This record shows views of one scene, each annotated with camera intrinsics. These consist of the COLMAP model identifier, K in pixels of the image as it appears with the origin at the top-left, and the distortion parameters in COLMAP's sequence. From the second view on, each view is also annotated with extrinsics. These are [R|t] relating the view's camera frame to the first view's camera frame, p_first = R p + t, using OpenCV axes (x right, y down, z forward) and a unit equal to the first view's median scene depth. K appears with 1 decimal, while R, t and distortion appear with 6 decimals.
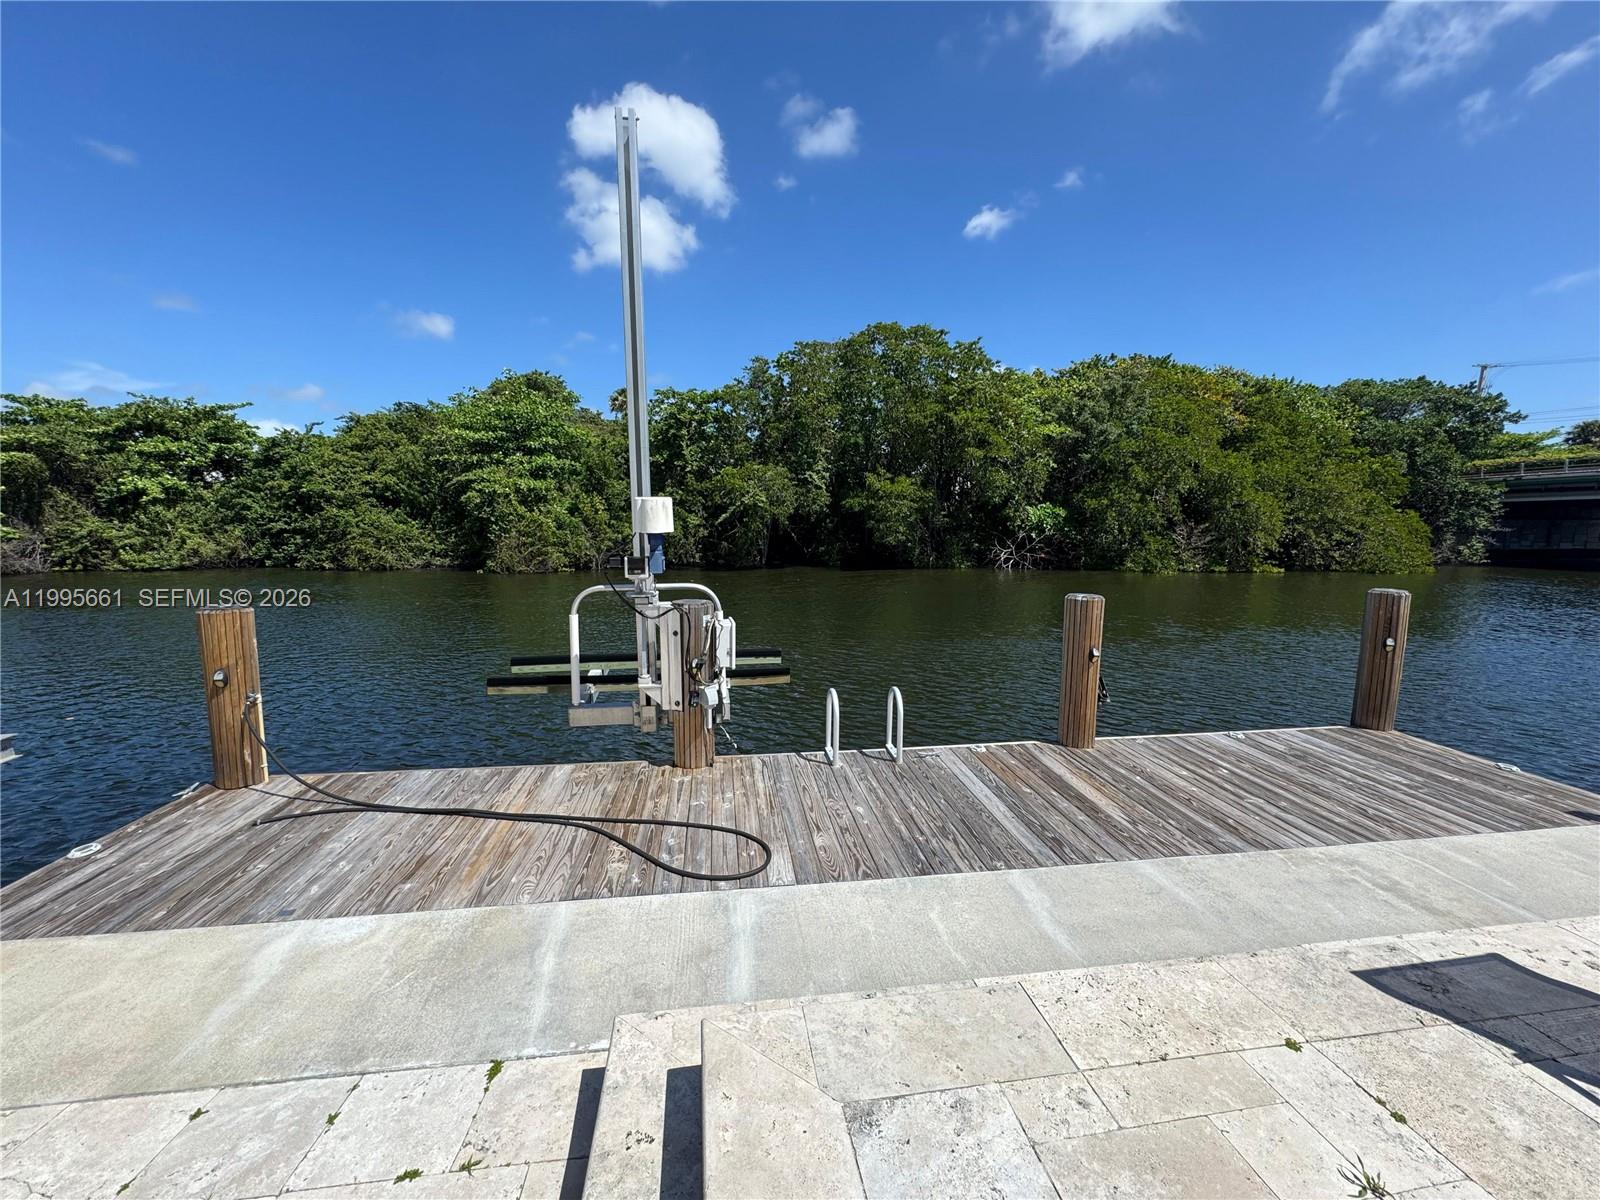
lens RADIAL K [[638.1, 0, 798.7], [0, 638.1, 600.1], [0, 0, 1]] dist [-0.009436, -0.000204]
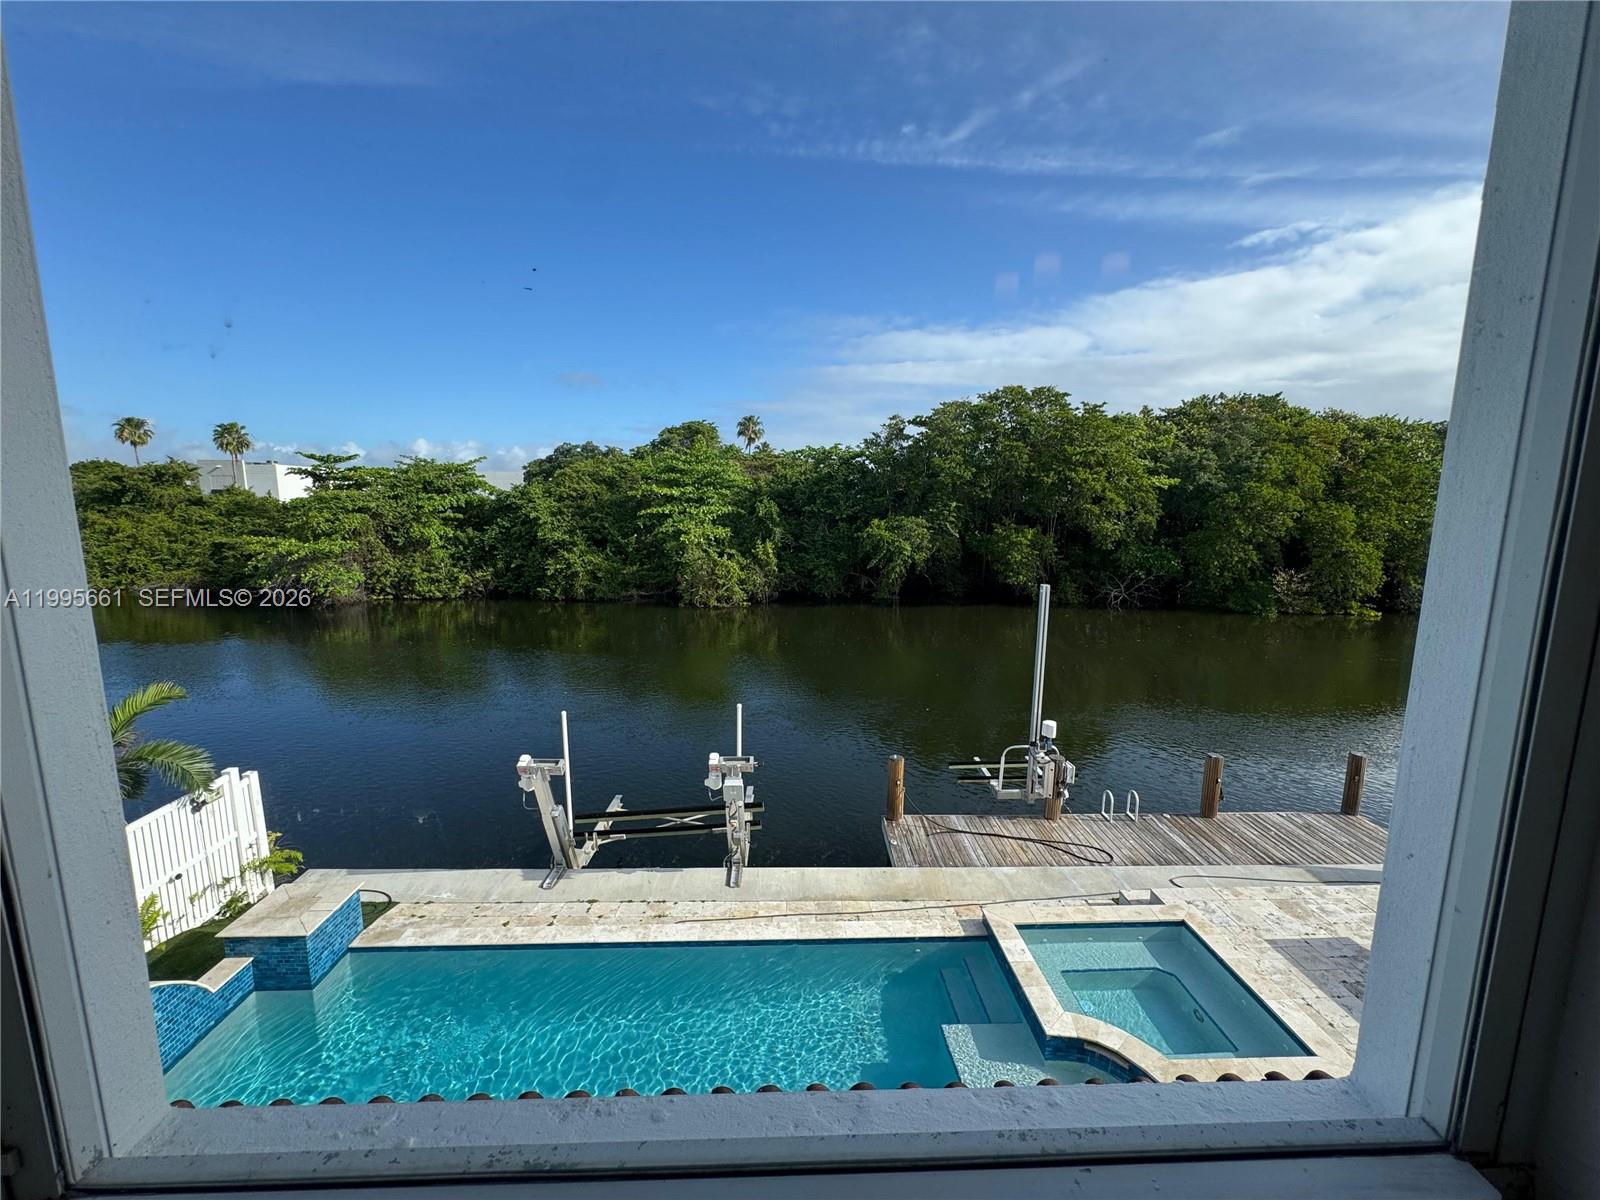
lens RADIAL K [[638.1, 0, 798.7], [0, 638.1, 600.1], [0, 0, 1]] dist [-0.009436, -0.000204]
pose [[0.993169, 0.019229, -0.115091, -0.119550], [-0.016354, 0.999531, 0.025875, -0.088623], [0.115535, -0.023816, 0.993018, -0.218481]]
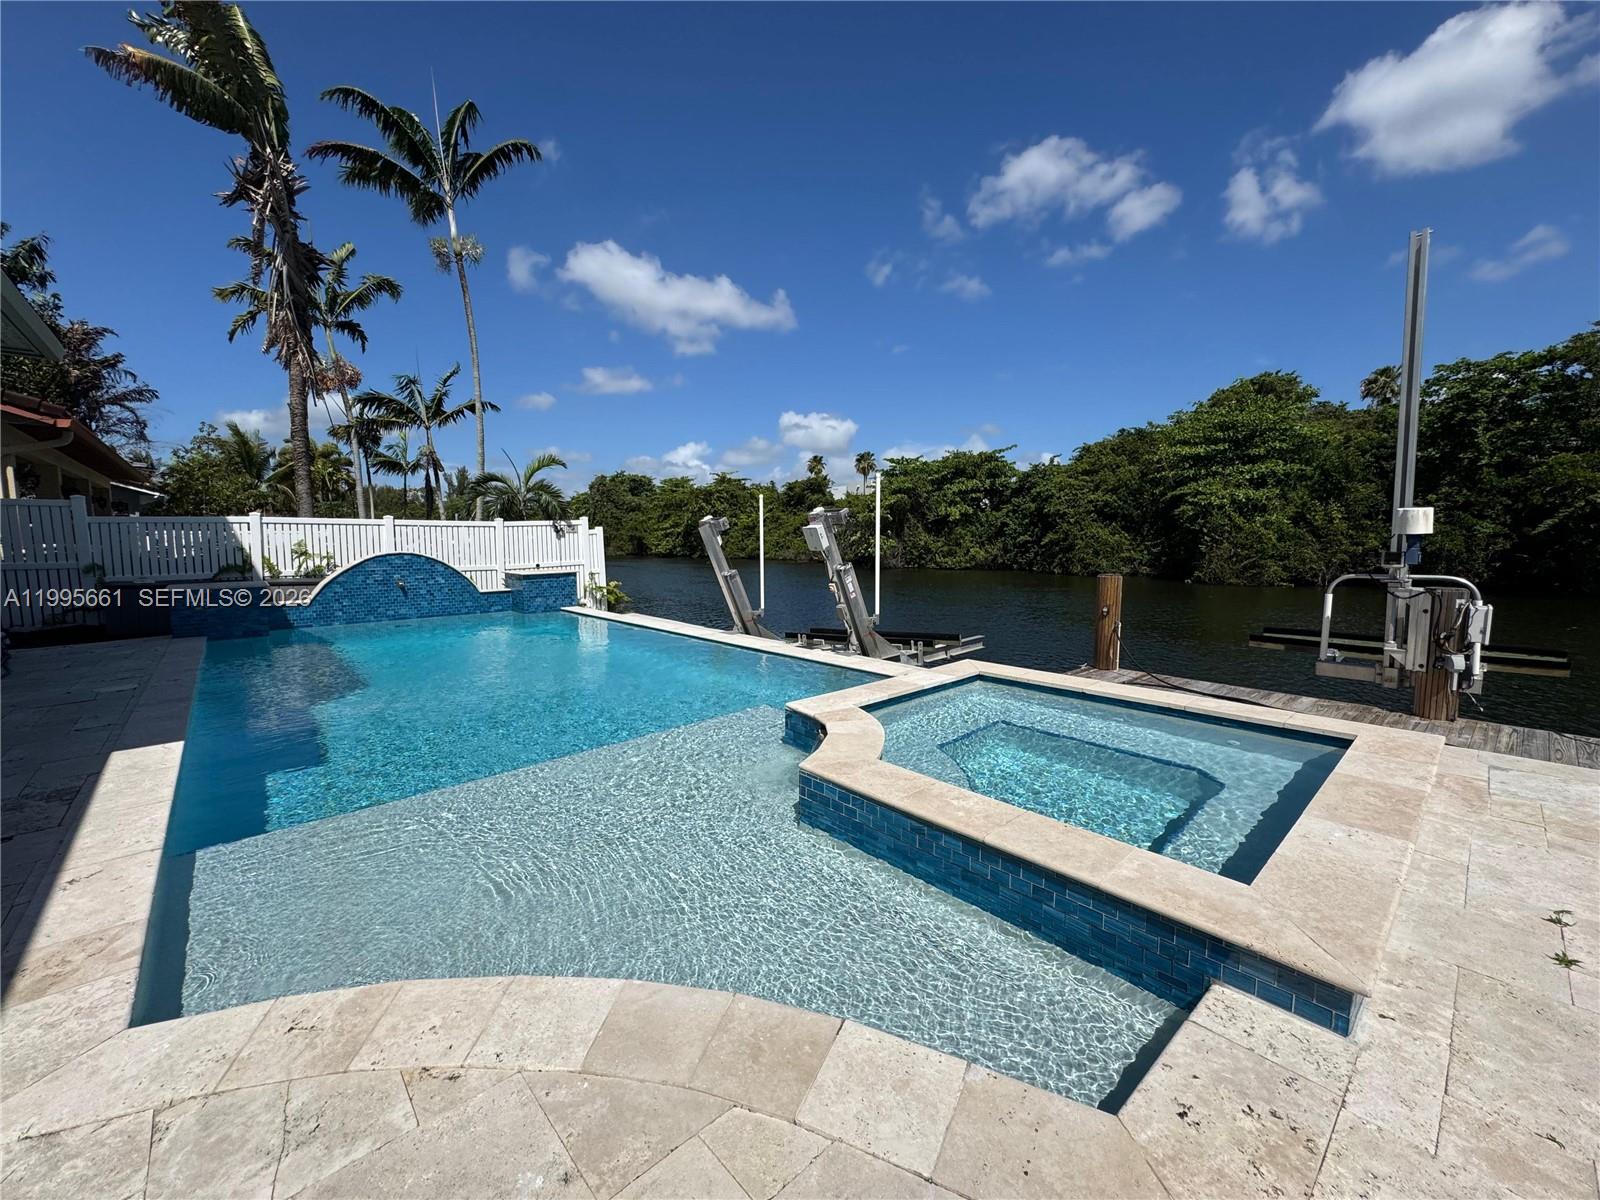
lens RADIAL K [[638.1, 0, 798.7], [0, 638.1, 600.1], [0, 0, 1]] dist [-0.009436, -0.000204]
pose [[0.546336, 0.072946, -0.834383, 0.023204], [-0.090086, 0.995539, 0.028048, 0.013836], [0.832707, 0.059843, 0.550470, -0.098868]]
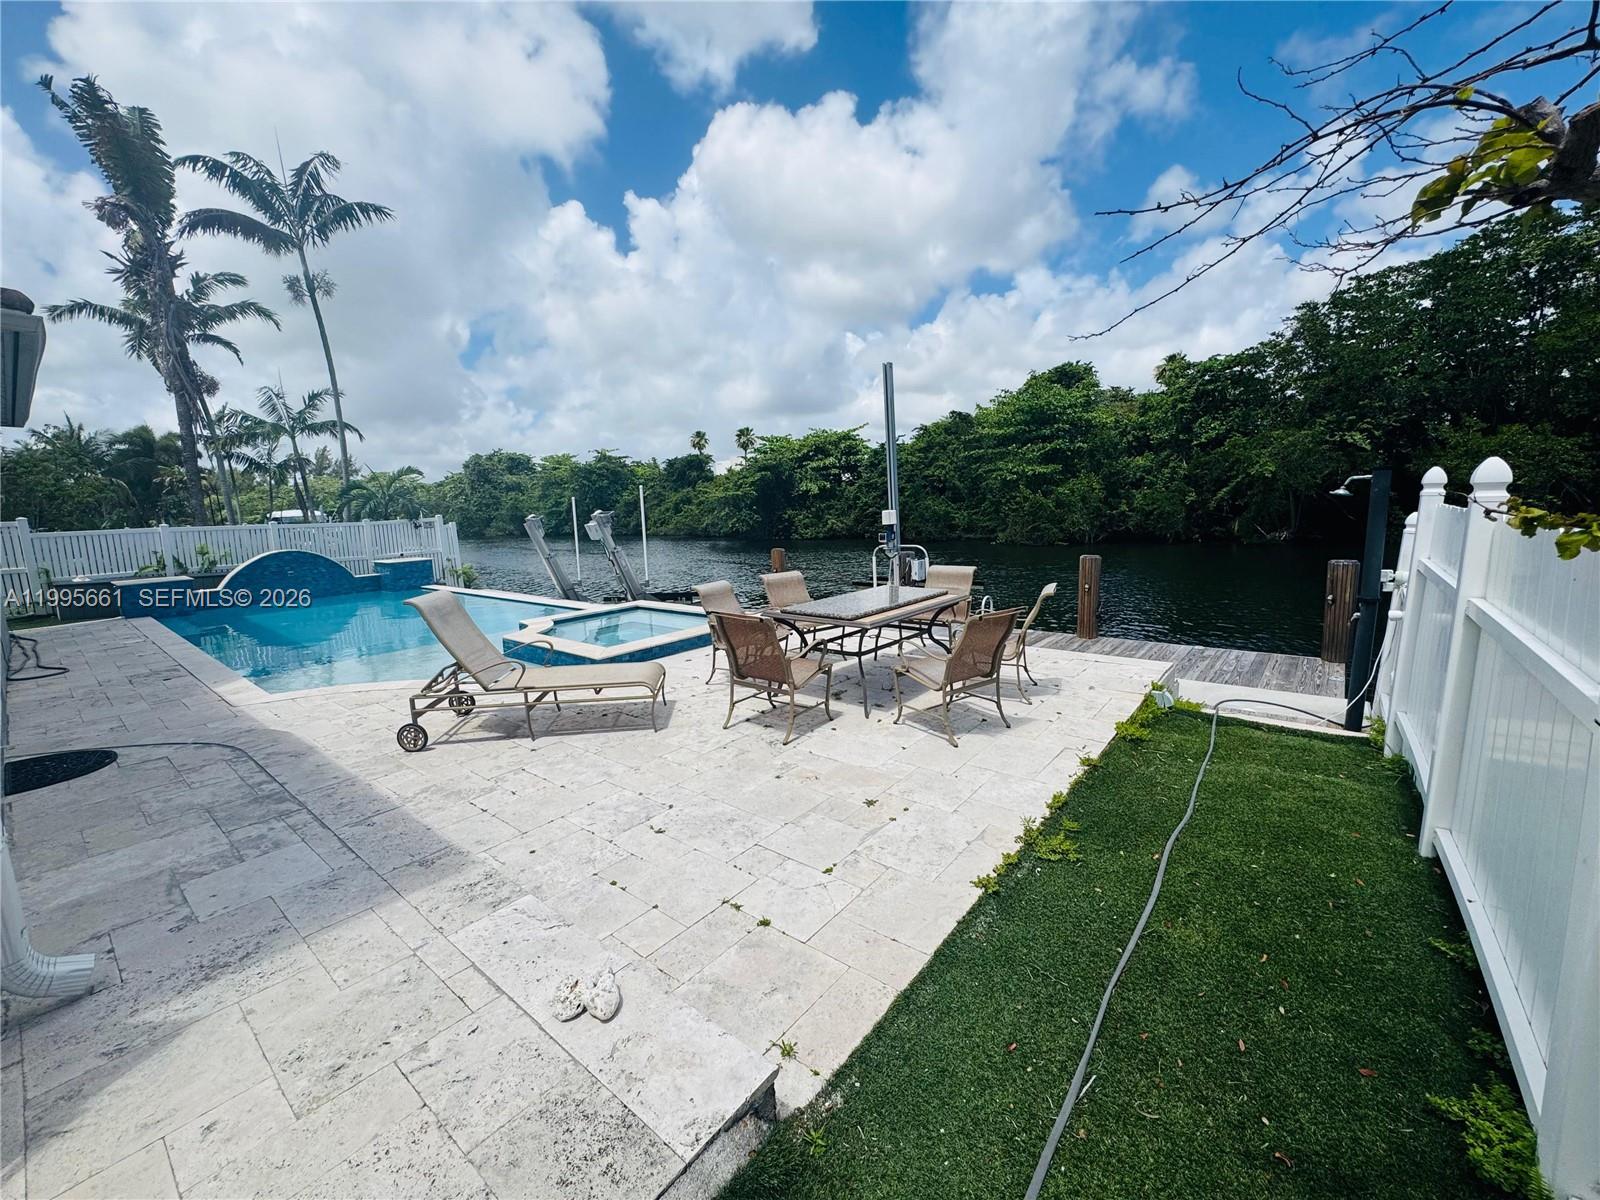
lens RADIAL K [[638.1, 0, 798.7], [0, 638.1, 600.1], [0, 0, 1]] dist [-0.009436, -0.000204]
pose [[0.668853, 0.080138, -0.739063, 0.176756], [-0.050513, 0.996774, 0.062368, 0.007101], [0.741677, -0.004383, 0.670743, -0.120331]]
